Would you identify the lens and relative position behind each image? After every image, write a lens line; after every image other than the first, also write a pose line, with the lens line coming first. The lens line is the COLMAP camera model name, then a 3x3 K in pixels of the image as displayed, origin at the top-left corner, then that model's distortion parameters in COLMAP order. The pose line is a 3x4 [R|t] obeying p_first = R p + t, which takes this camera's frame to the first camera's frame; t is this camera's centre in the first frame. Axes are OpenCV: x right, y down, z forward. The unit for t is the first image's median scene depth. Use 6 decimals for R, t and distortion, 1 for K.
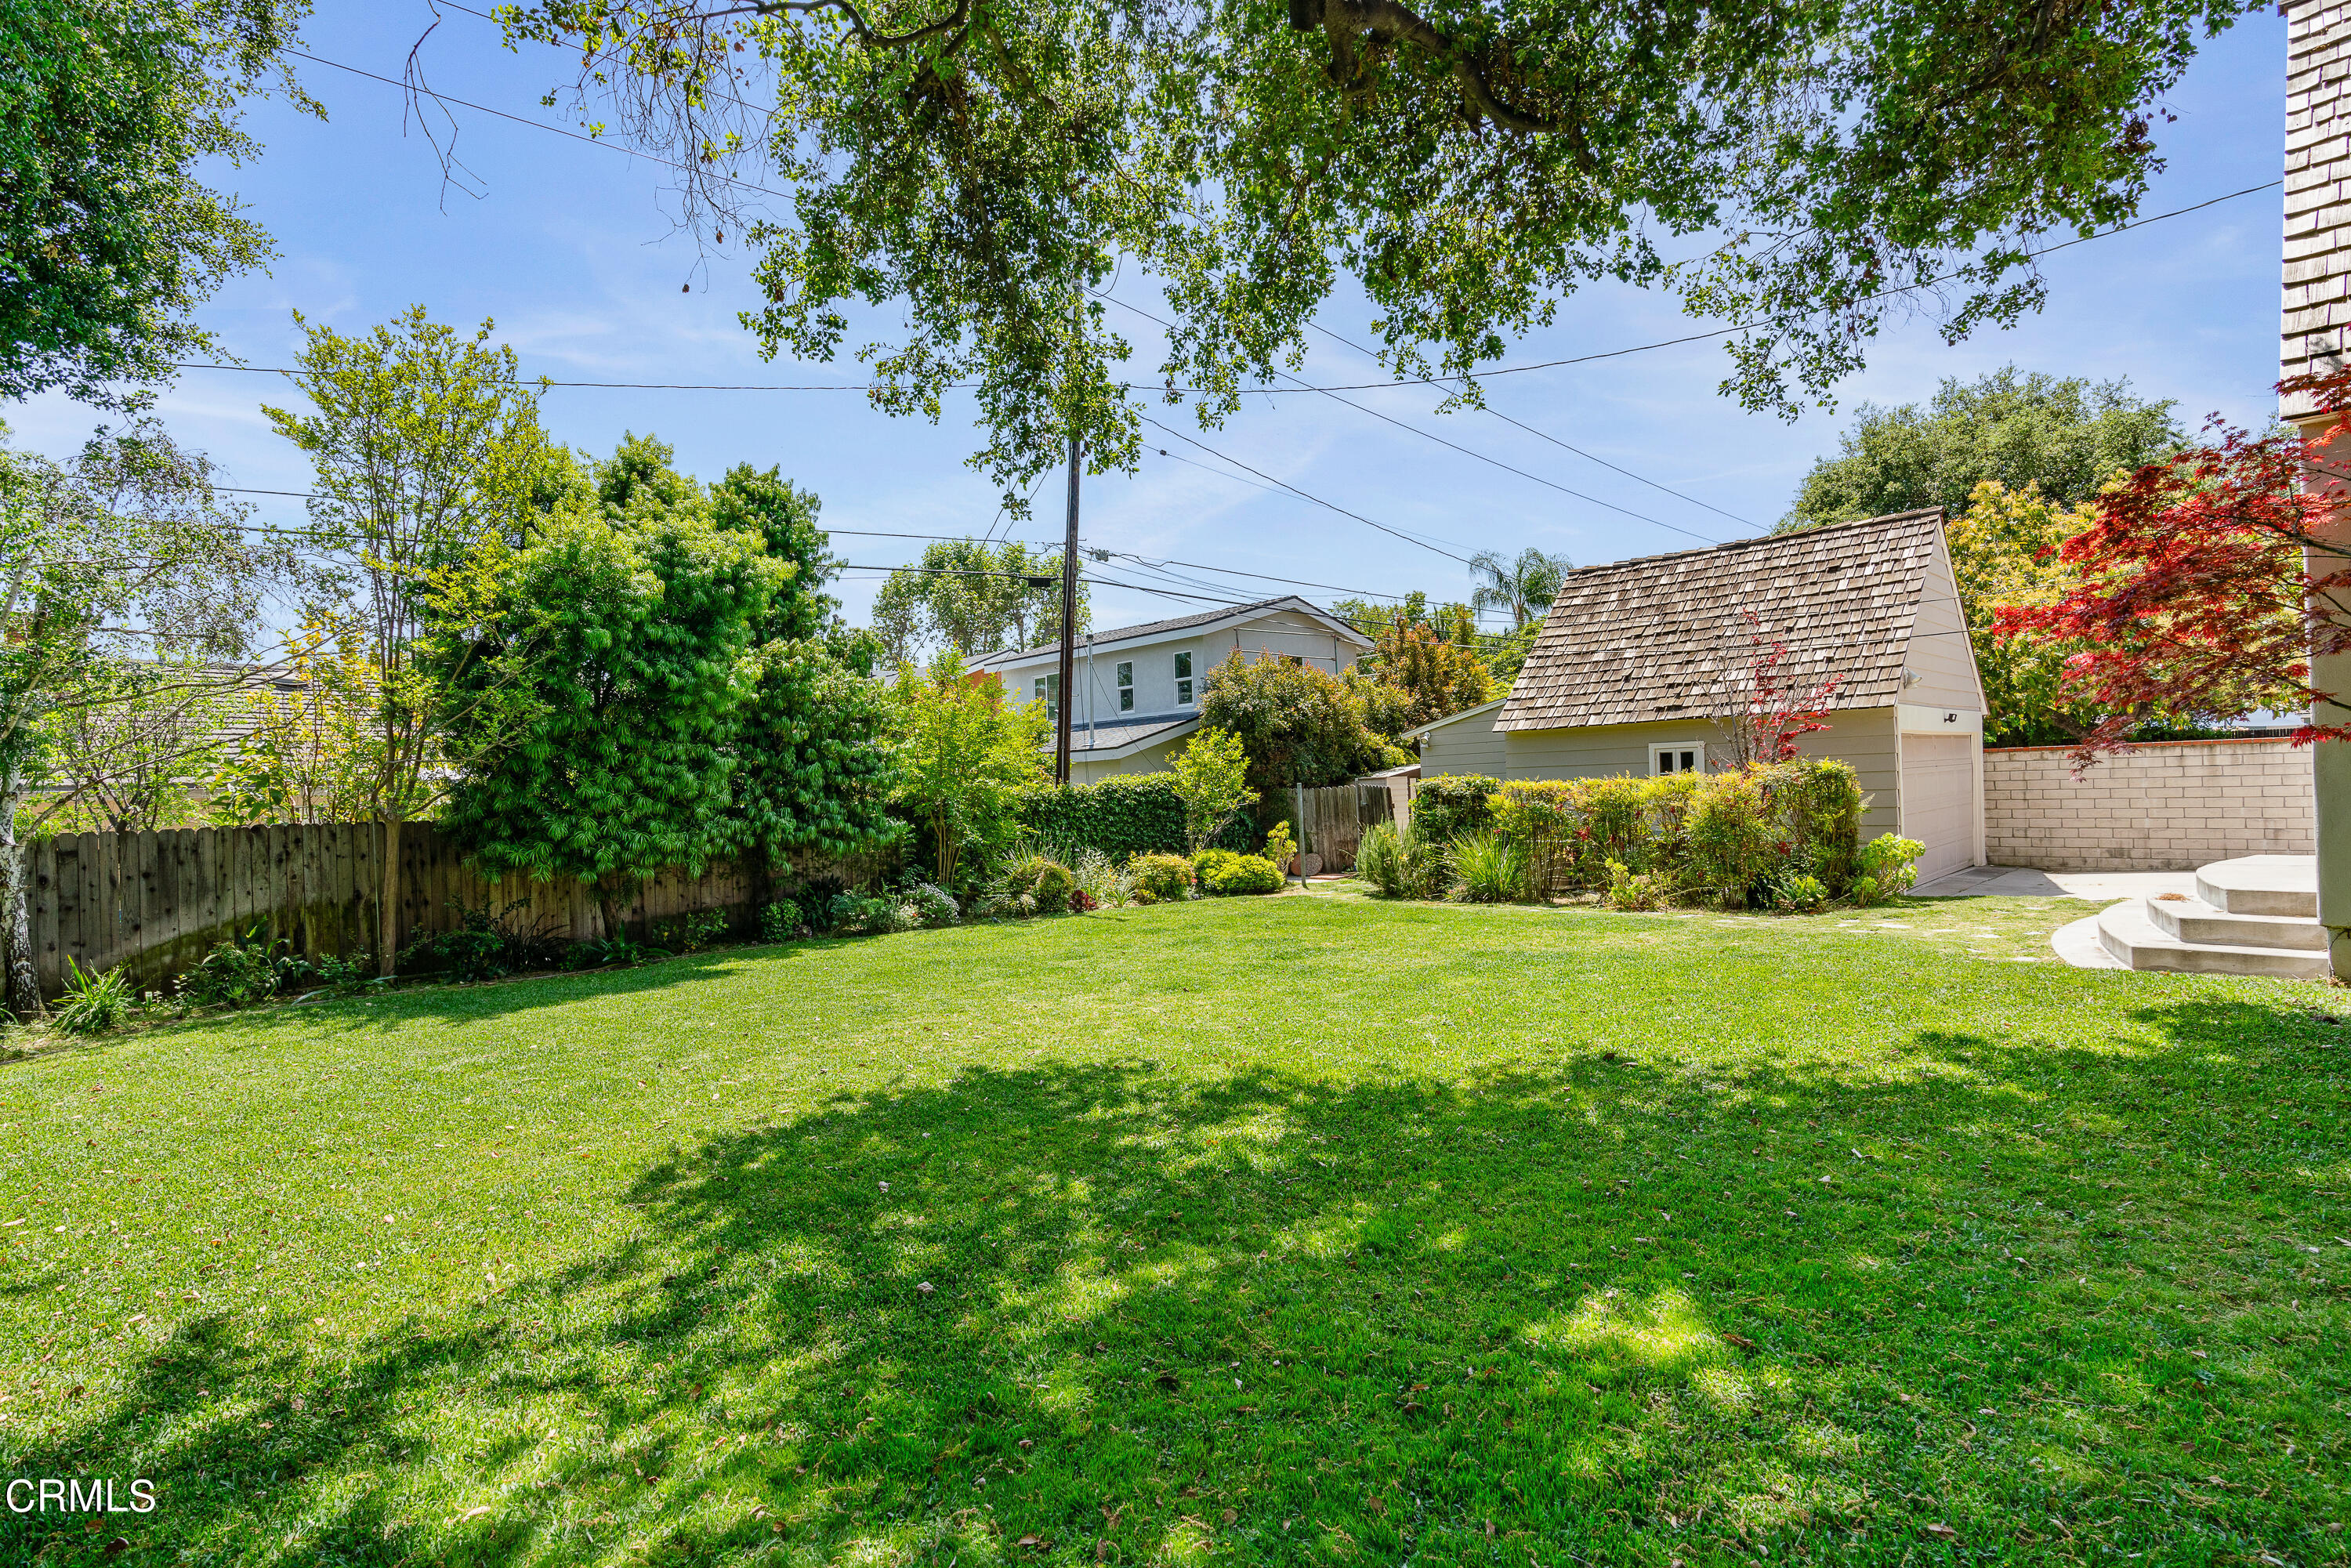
lens RADIAL K [[1072.0, 0, 1178.0], [0, 1072.0, 801.1], [0, 0, 1]] dist [-0.004491, -0.000285]
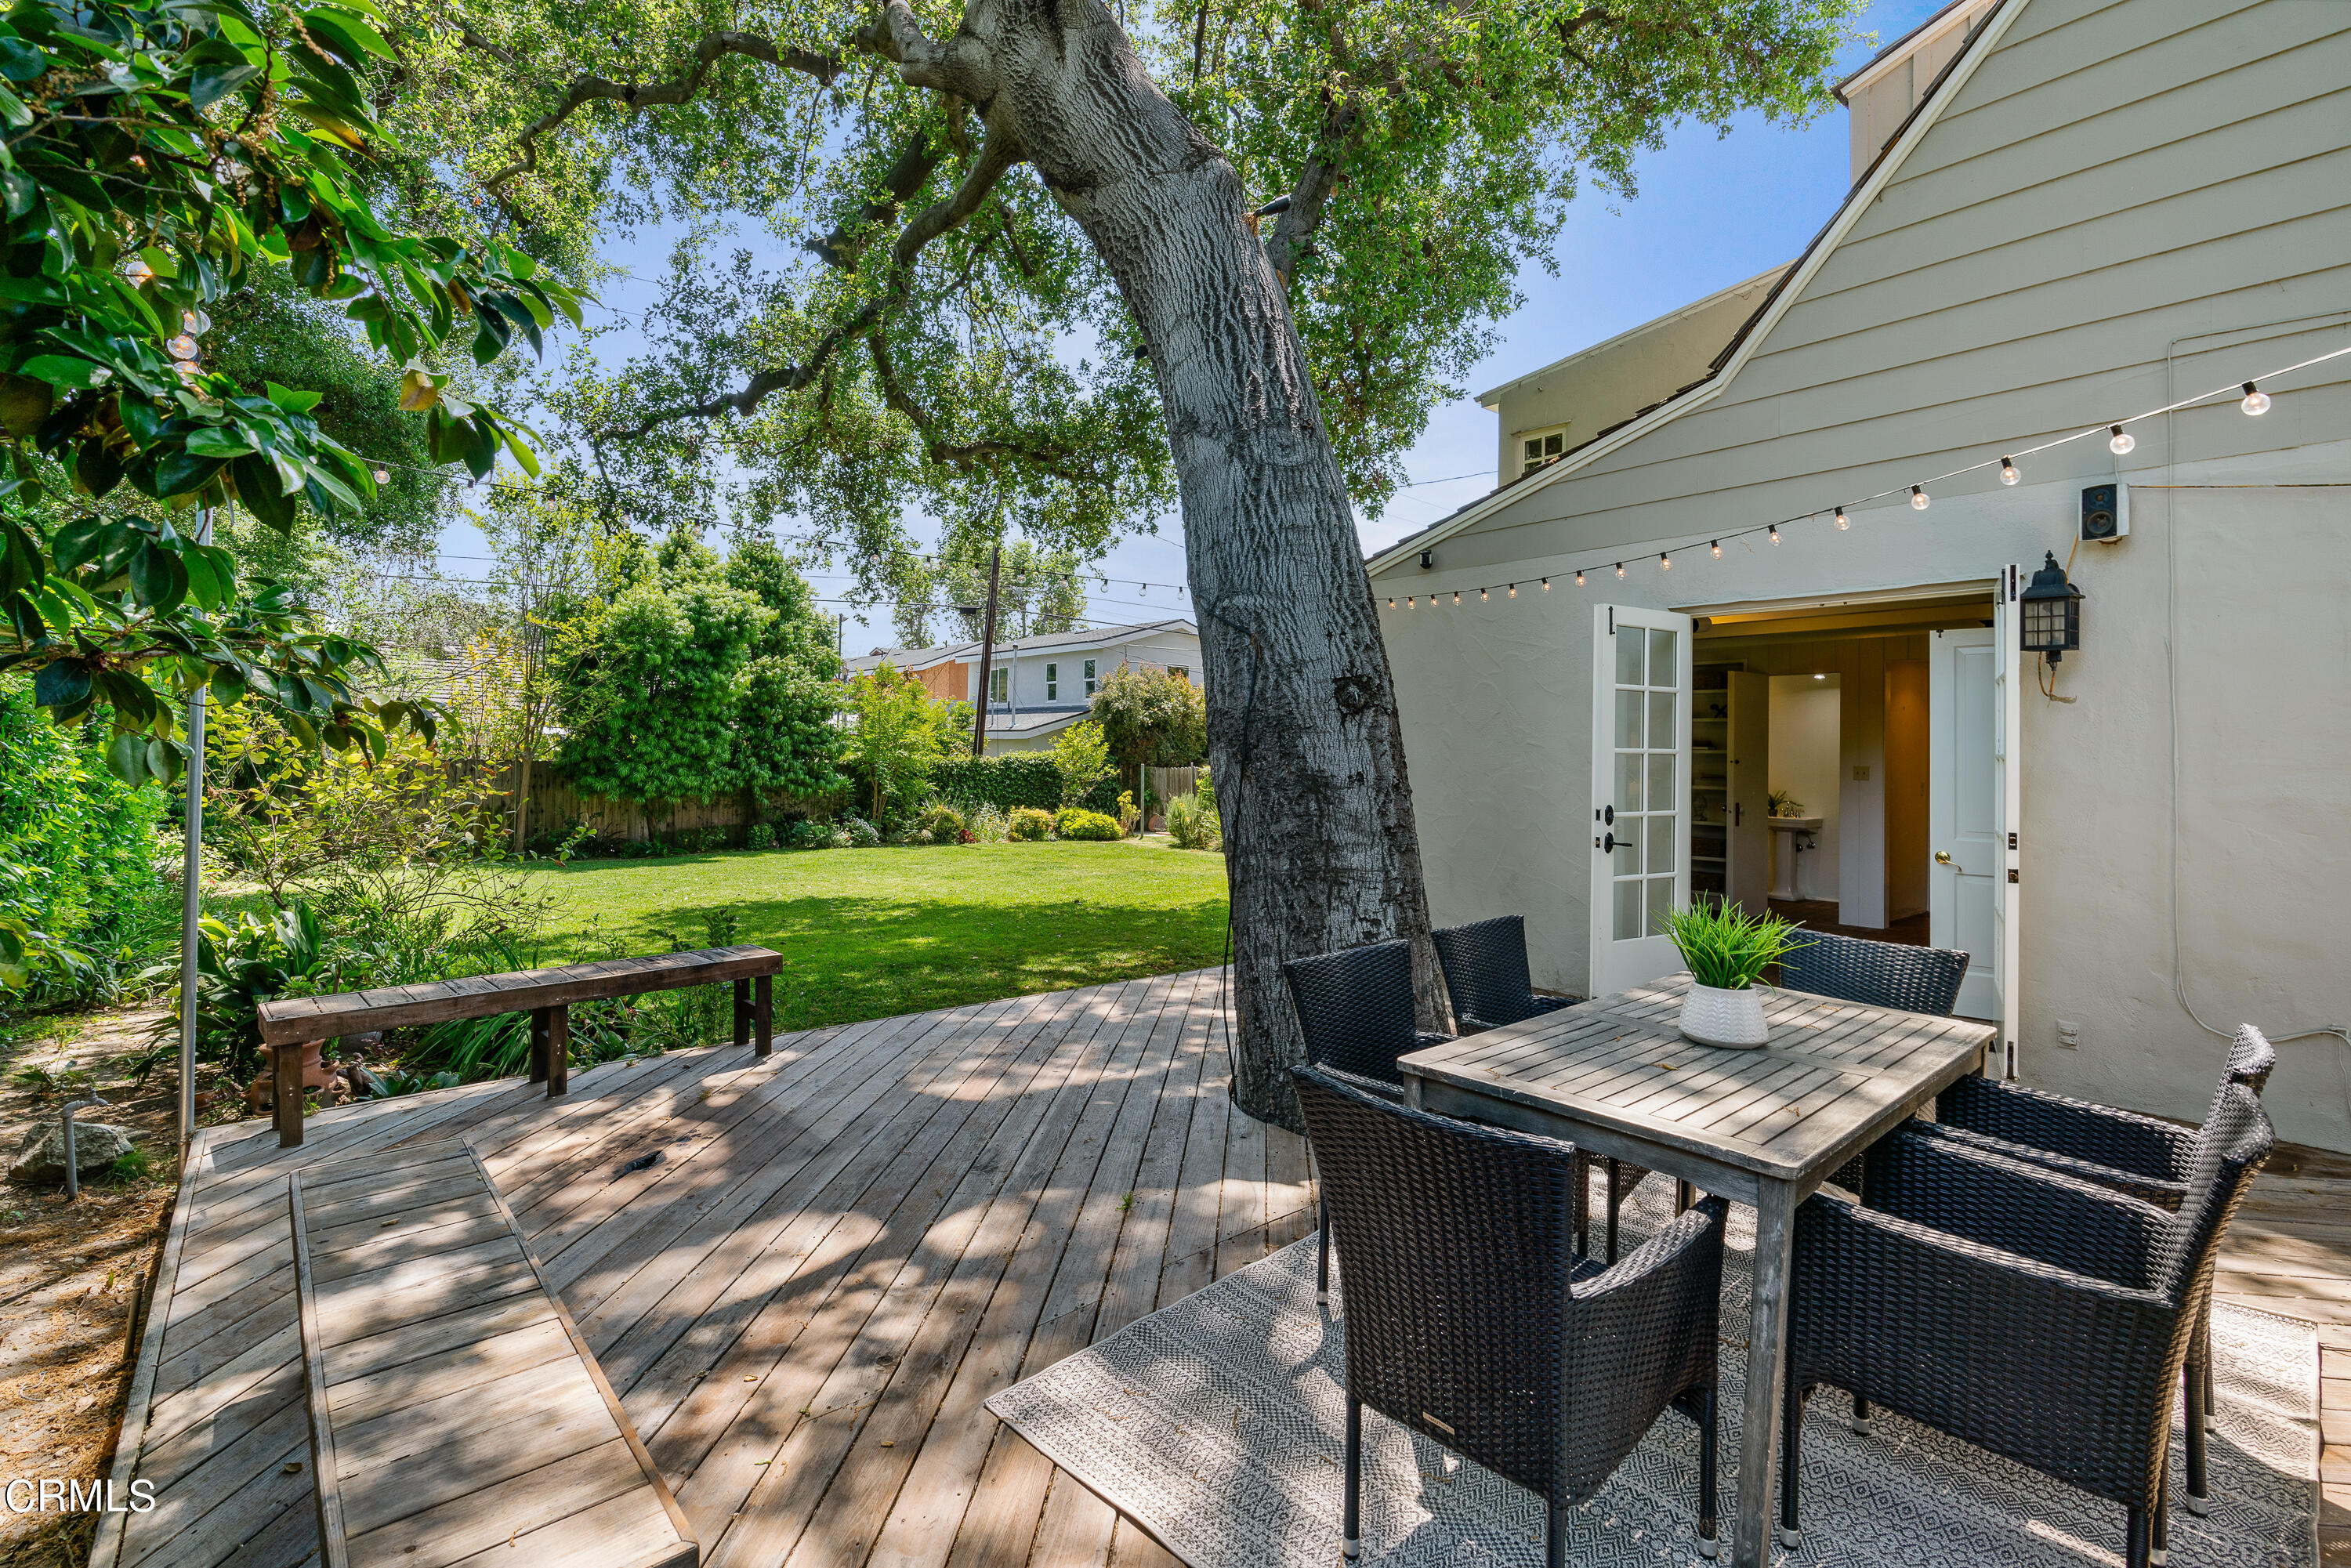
lens RADIAL K [[1072.0, 0, 1174.1], [0, 1072.0, 761.4], [0, 0, 1]] dist [-0.004491, -0.000285]
pose [[0.997563, 0.051705, -0.046855, 0.301203], [-0.052027, 0.998629, -0.005687, -0.019421], [0.046497, 0.008111, 0.998886, -0.534181]]
